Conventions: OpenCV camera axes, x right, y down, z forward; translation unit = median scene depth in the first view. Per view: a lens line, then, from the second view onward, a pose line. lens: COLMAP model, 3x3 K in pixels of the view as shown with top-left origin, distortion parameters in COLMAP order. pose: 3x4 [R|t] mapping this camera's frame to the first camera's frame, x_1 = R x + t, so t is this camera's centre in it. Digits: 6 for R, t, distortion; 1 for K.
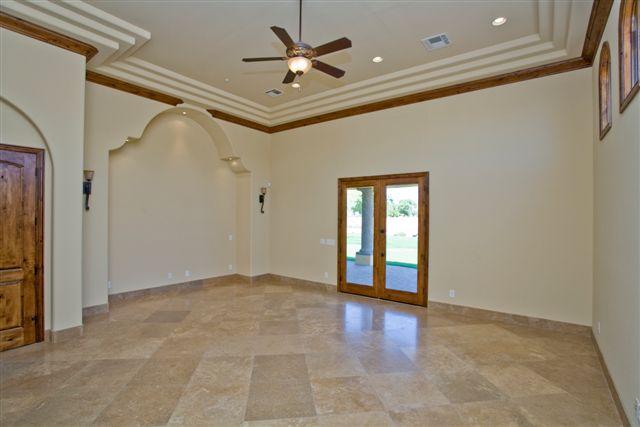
lens RADIAL K [[308.9, 0, 312.9], [0, 308.9, 215.7], [0, 0, 1]] dist [-0.043609, 0.000480]
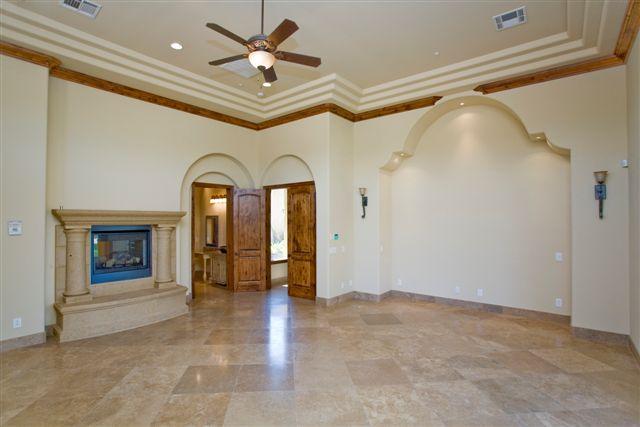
lens RADIAL K [[308.9, 0, 312.9], [0, 308.9, 215.7], [0, 0, 1]] dist [-0.043609, 0.000480]
pose [[-0.021248, -0.025281, -0.999455, 0.607955], [-0.003724, 0.999675, -0.025208, 0.005360], [0.999767, 0.003186, -0.021335, 0.818919]]
